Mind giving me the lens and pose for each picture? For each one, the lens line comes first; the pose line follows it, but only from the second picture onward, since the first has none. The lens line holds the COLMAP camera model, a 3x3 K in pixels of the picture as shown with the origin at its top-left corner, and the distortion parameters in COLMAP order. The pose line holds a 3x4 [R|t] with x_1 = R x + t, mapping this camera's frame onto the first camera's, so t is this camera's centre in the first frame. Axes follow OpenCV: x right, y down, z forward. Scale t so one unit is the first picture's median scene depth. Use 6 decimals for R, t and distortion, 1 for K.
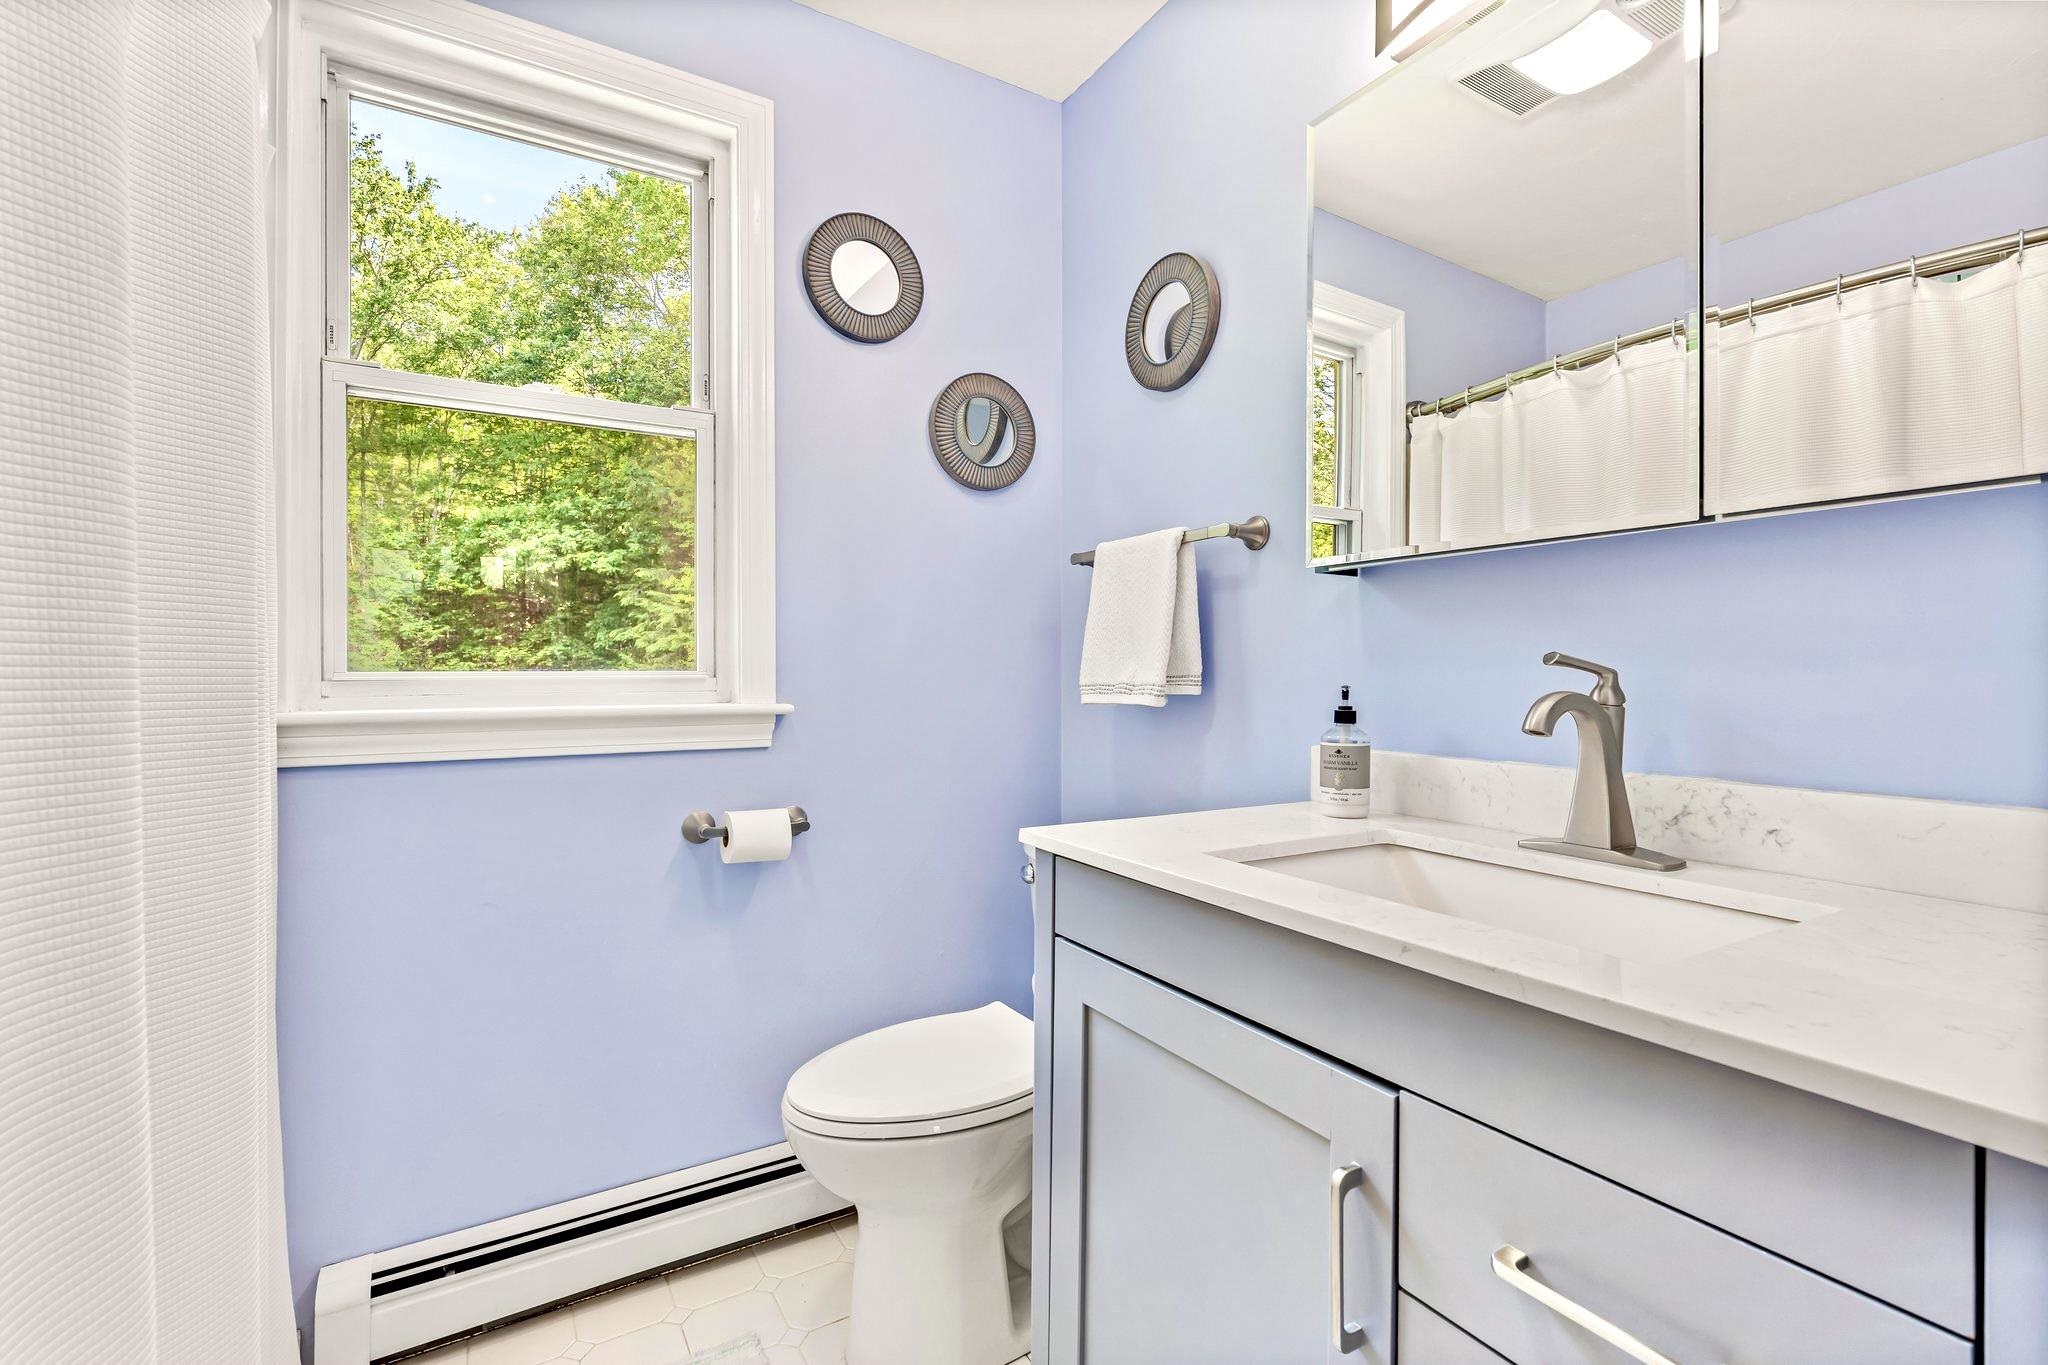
lens RADIAL K [[912.0, 0, 1021.8], [0, 912.0, 686.7], [0, 0, 1]] dist [-0.009790, 0.004610]
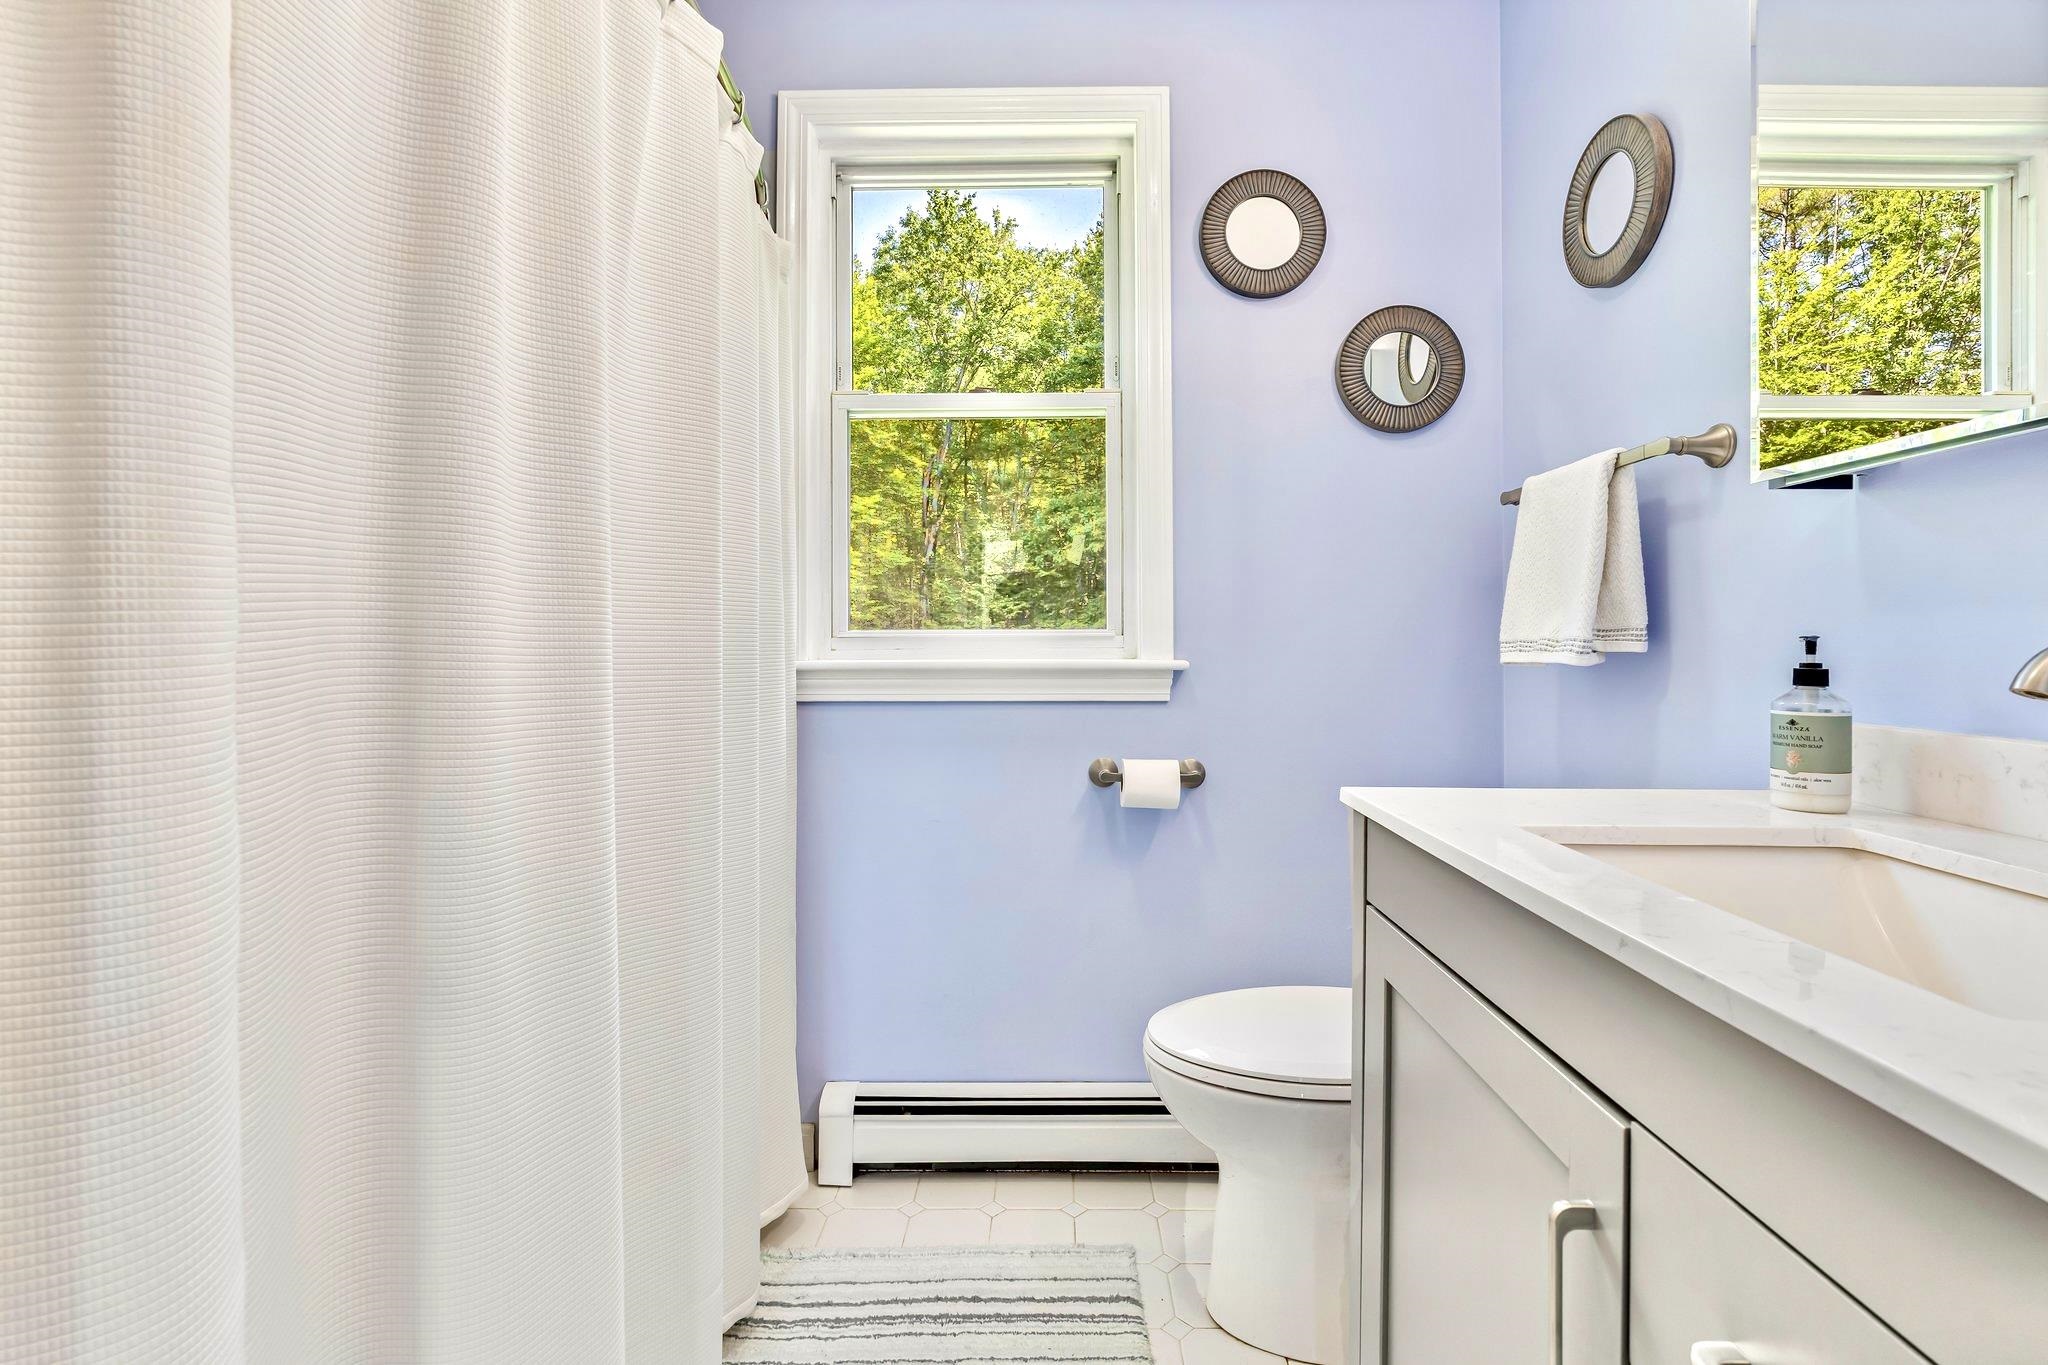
lens RADIAL K [[929.1, 0, 1032.0], [0, 929.1, 654.2], [0, 0, 1]] dist [-0.002879, 0.000079]
pose [[0.848197, 0.004475, -0.529662, 0.155579], [-0.005682, 0.999984, -0.000651, 0.013181], [0.529651, 0.003562, 0.848208, 0.007529]]
